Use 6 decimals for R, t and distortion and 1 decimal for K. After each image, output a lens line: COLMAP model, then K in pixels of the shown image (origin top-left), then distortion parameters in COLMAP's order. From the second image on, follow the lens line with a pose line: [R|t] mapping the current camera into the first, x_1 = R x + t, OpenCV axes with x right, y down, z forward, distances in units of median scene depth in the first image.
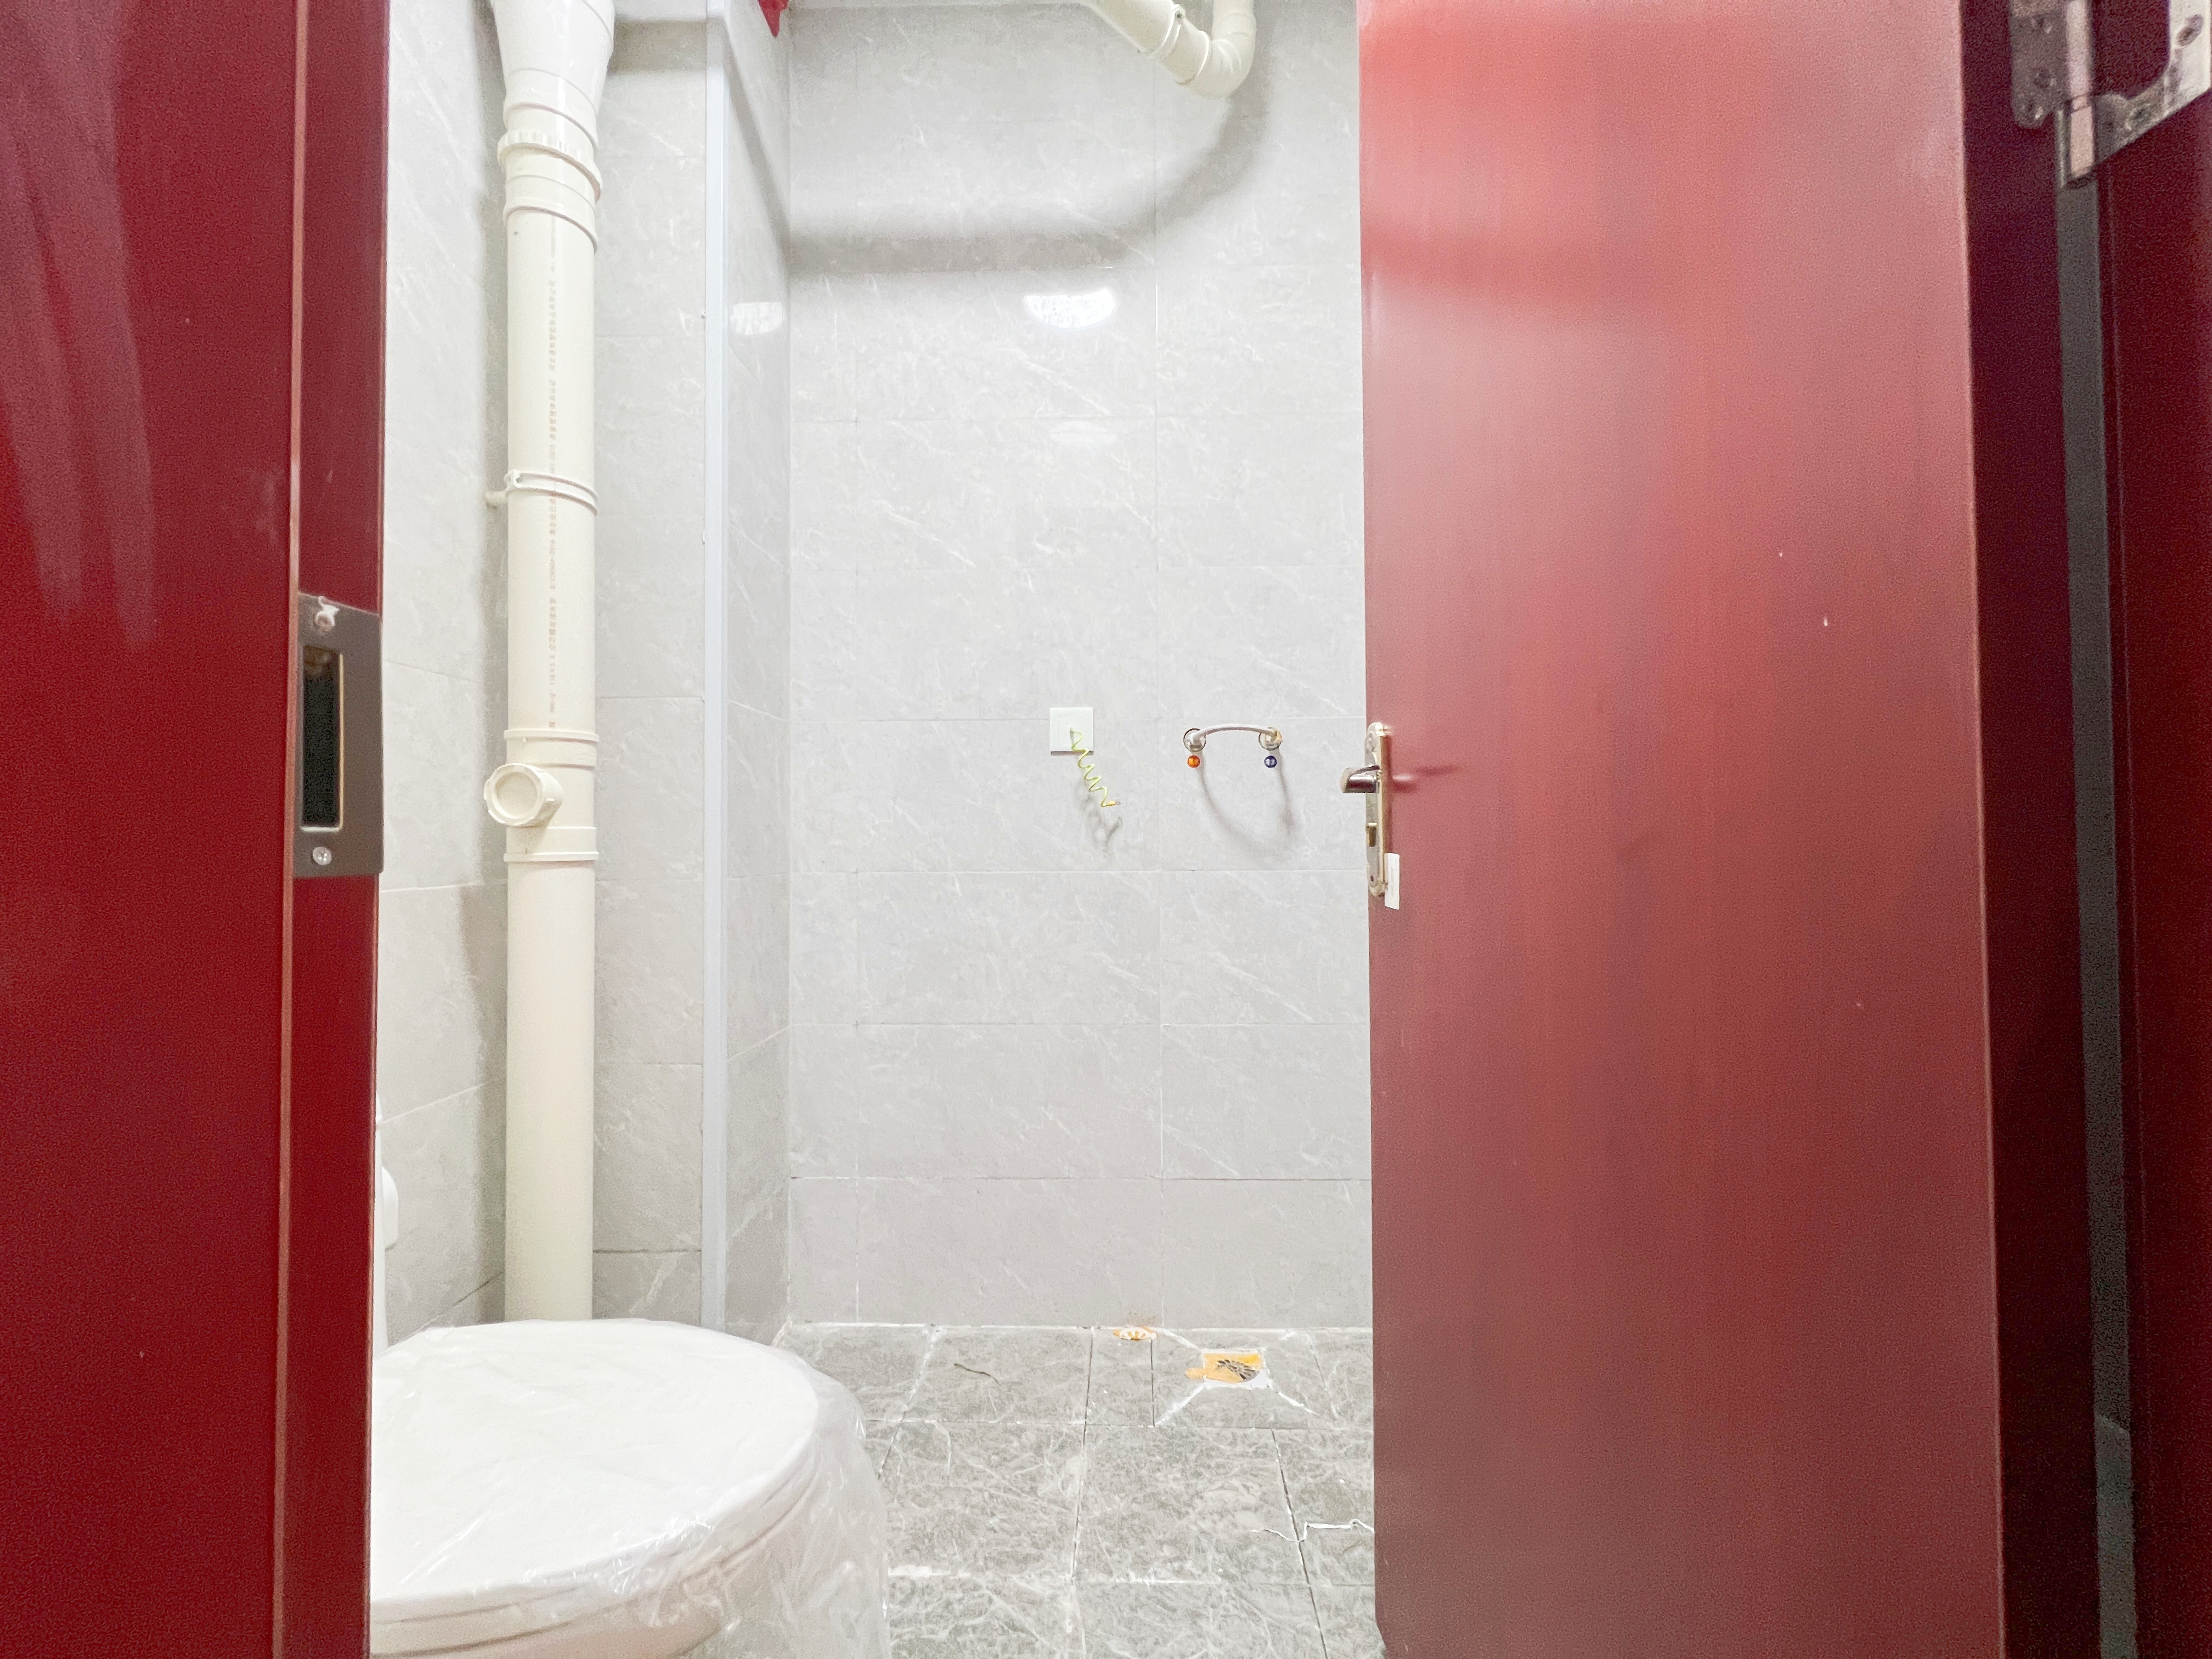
lens RADIAL K [[871.5, 0, 1106.0], [0, 871.5, 829.5], [0, 0, 1]] dist [-0.002267, 0.000090]
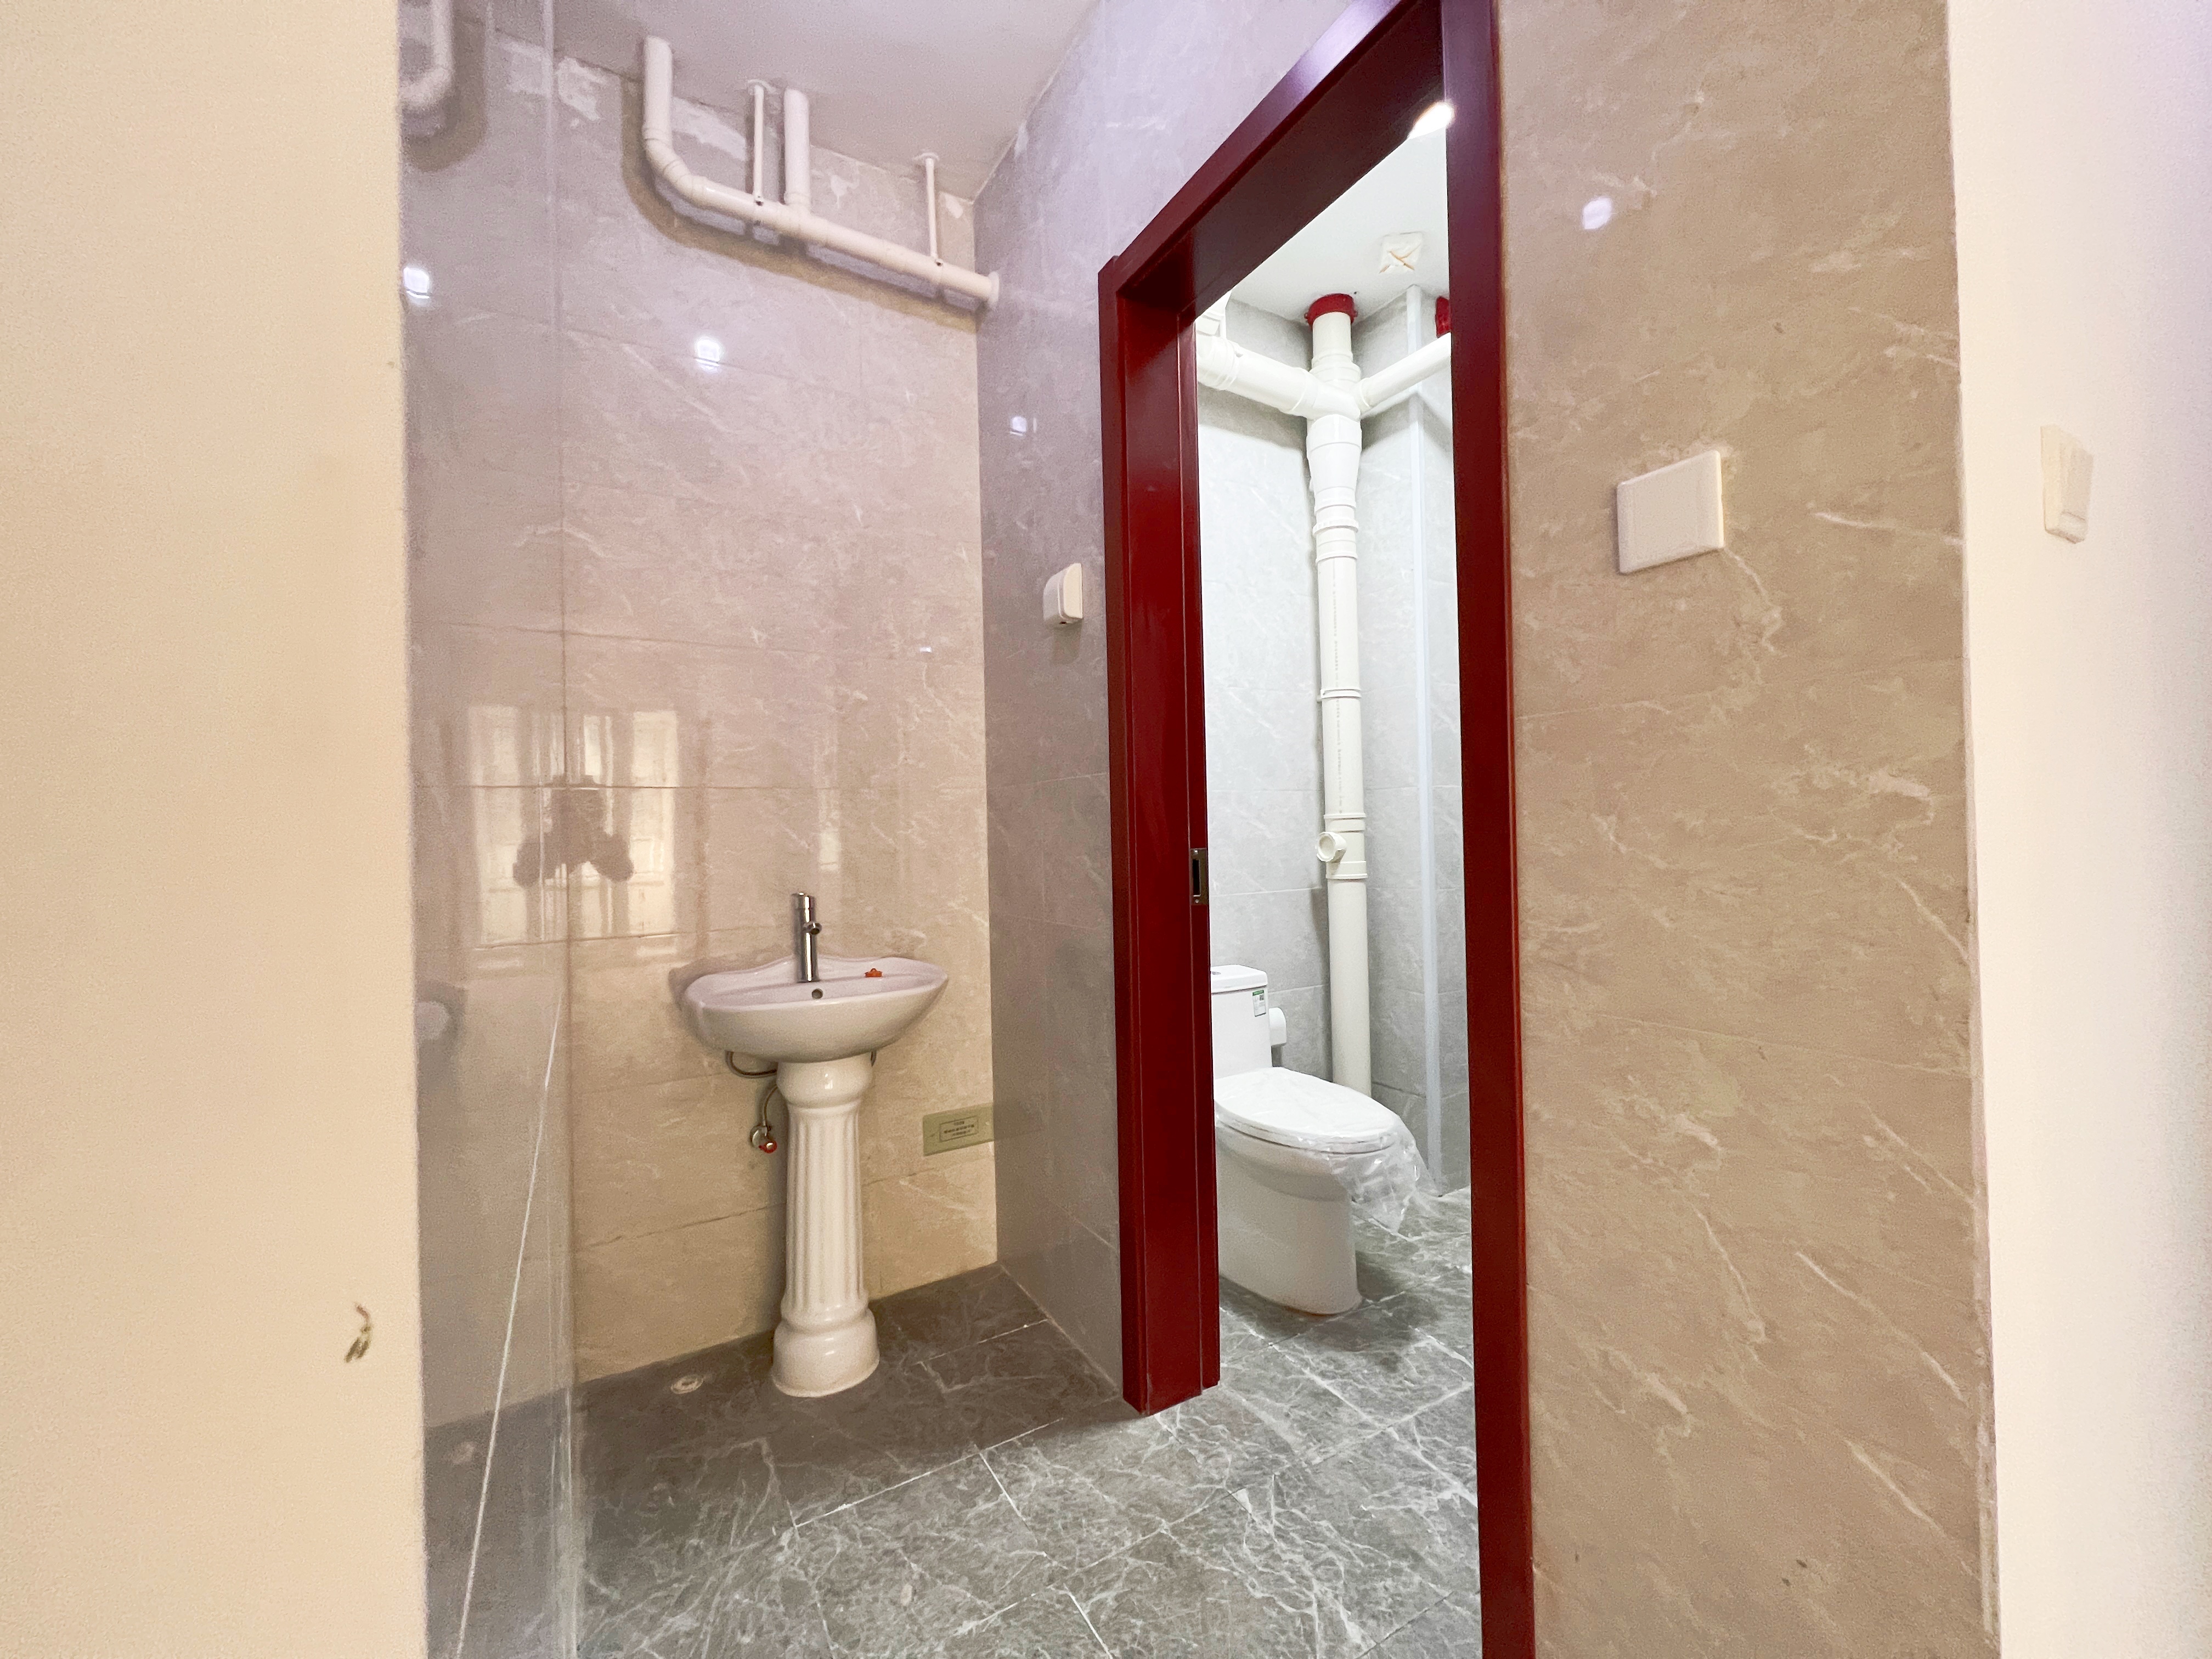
lens RADIAL K [[871.5, 0, 1106.0], [0, 871.5, 829.5], [0, 0, 1]] dist [-0.002267, 0.000090]
pose [[0.528335, -0.014802, -0.848907, 0.788886], [0.035422, 0.999362, 0.004620, -0.106430], [0.848296, -0.032511, 0.528523, -0.534947]]
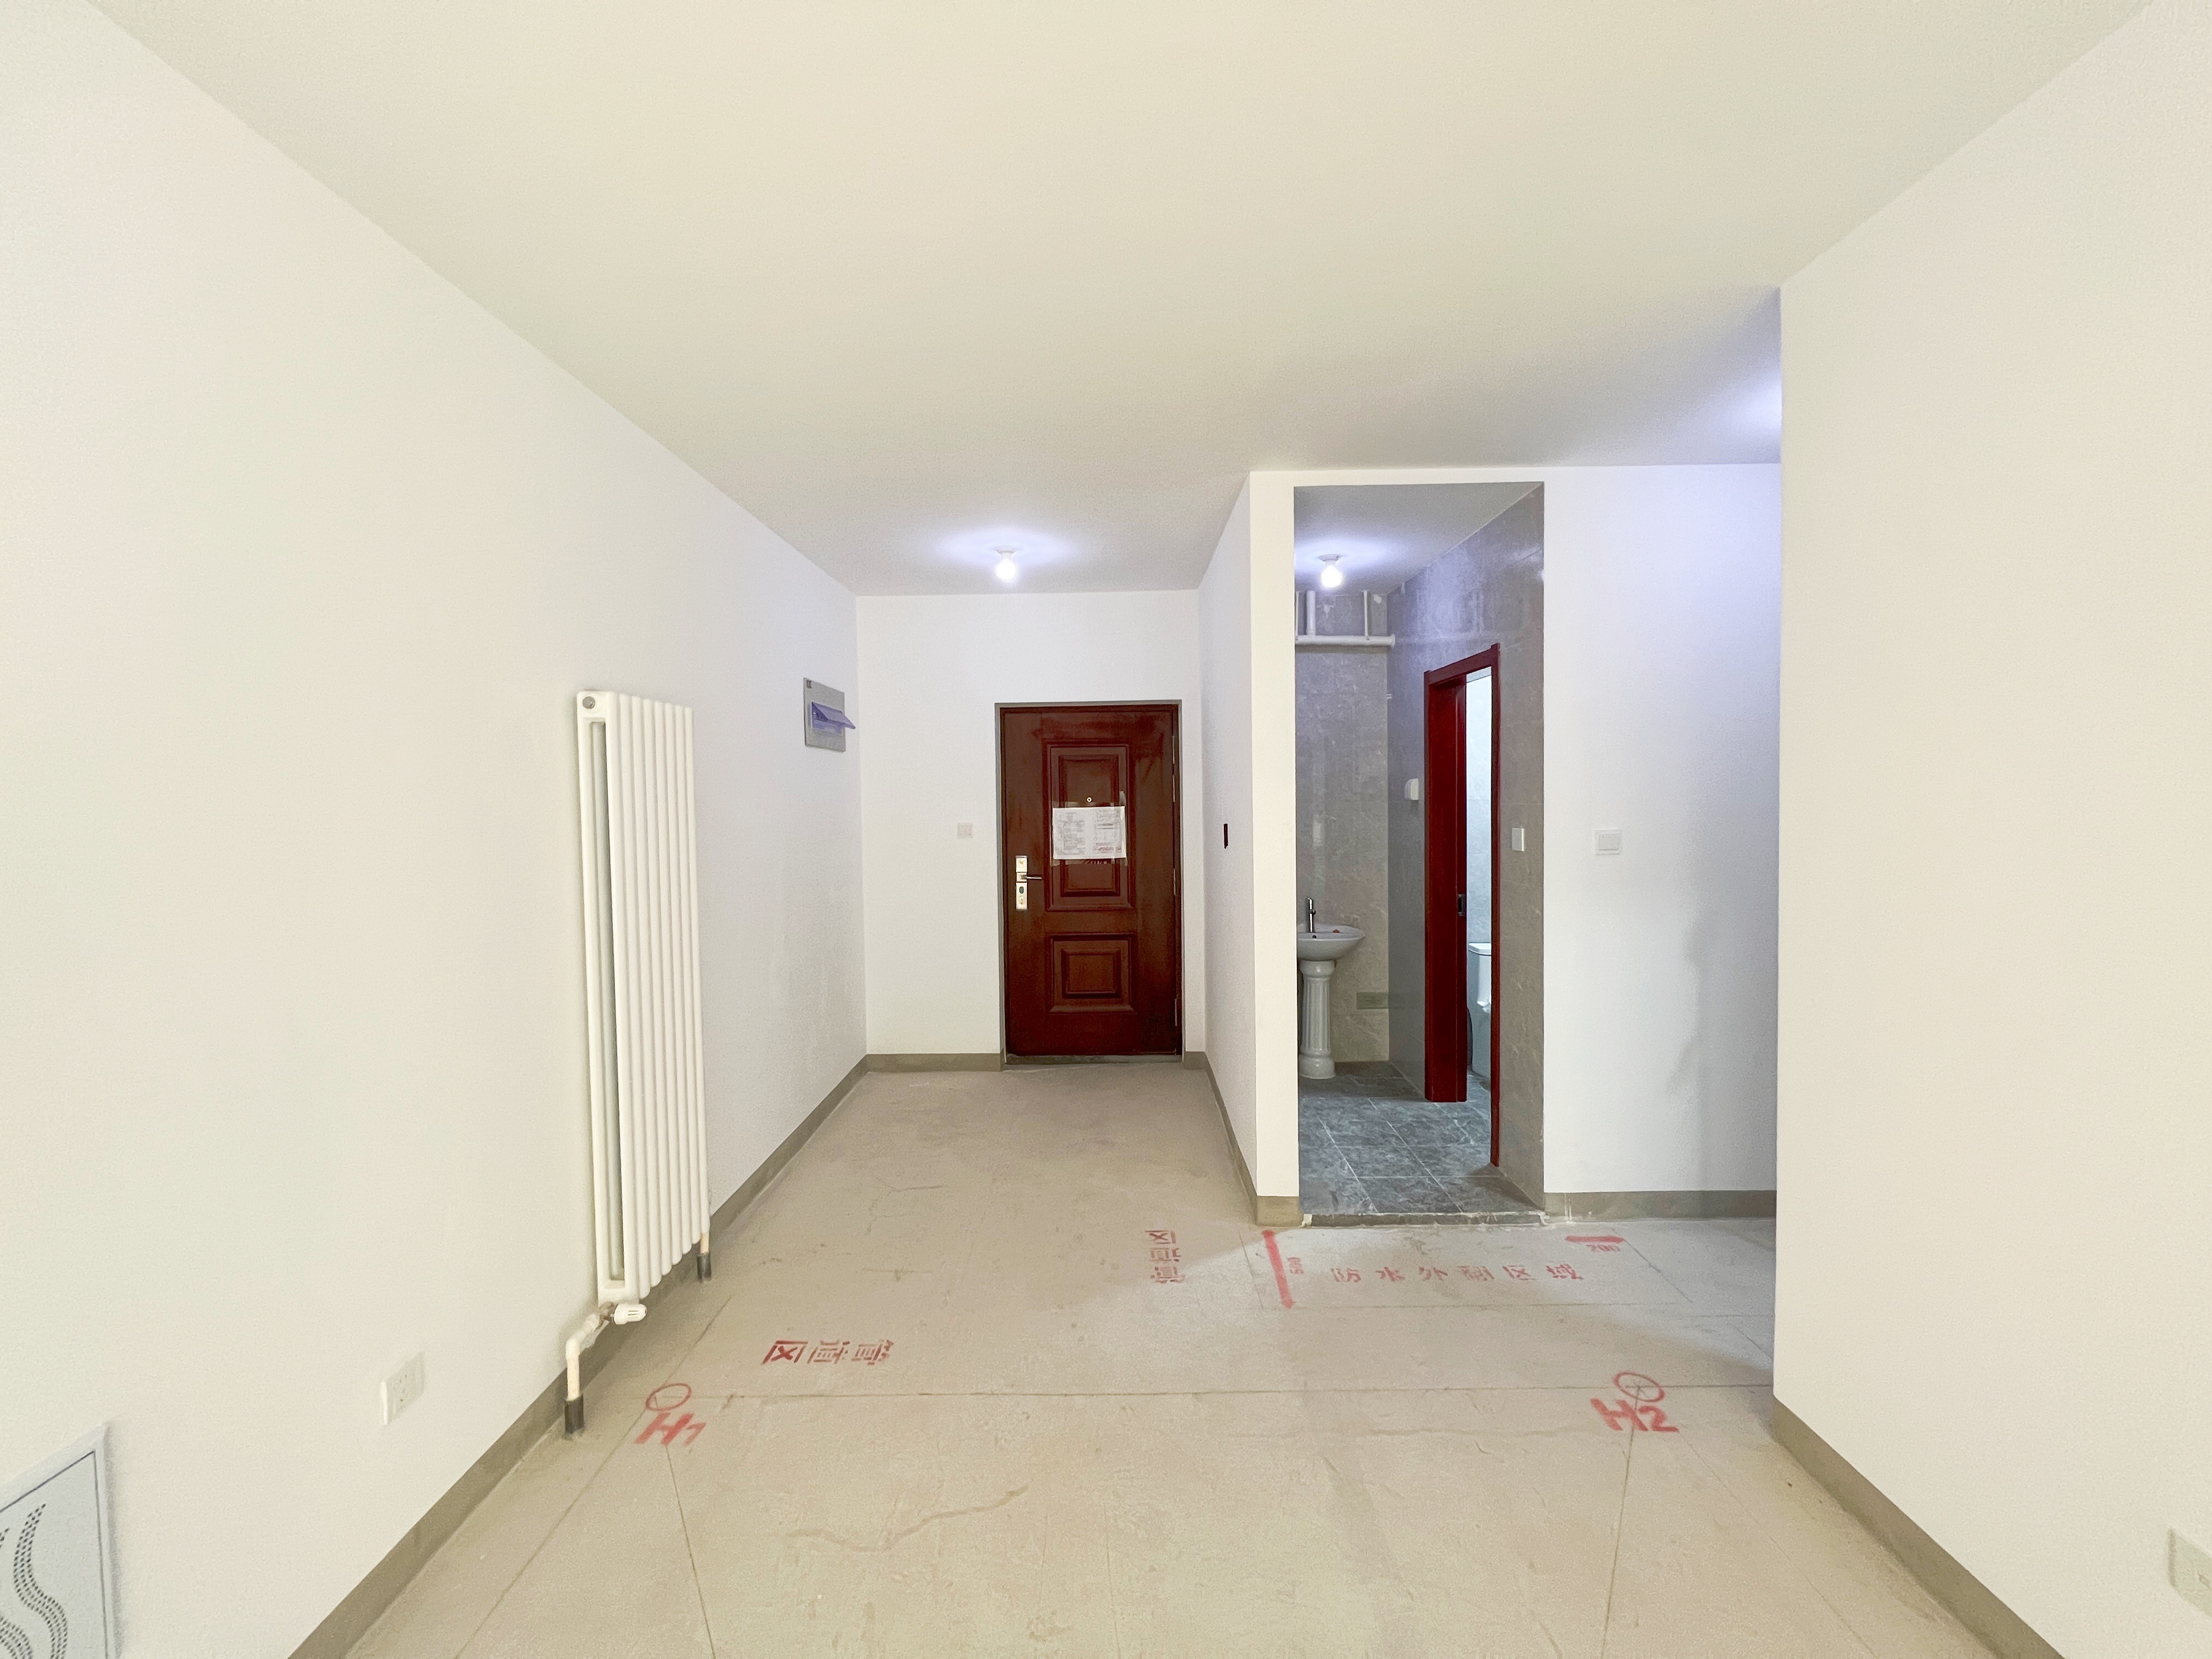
lens RADIAL K [[871.5, 0, 1106.0], [0, 871.5, 829.5], [0, 0, 1]] dist [-0.002267, 0.000090]
pose [[0.007332, 0.039639, -0.999187, 3.014052], [0.033302, 0.998650, 0.039862, -0.483744], [0.999418, -0.033567, 0.006002, -1.087391]]
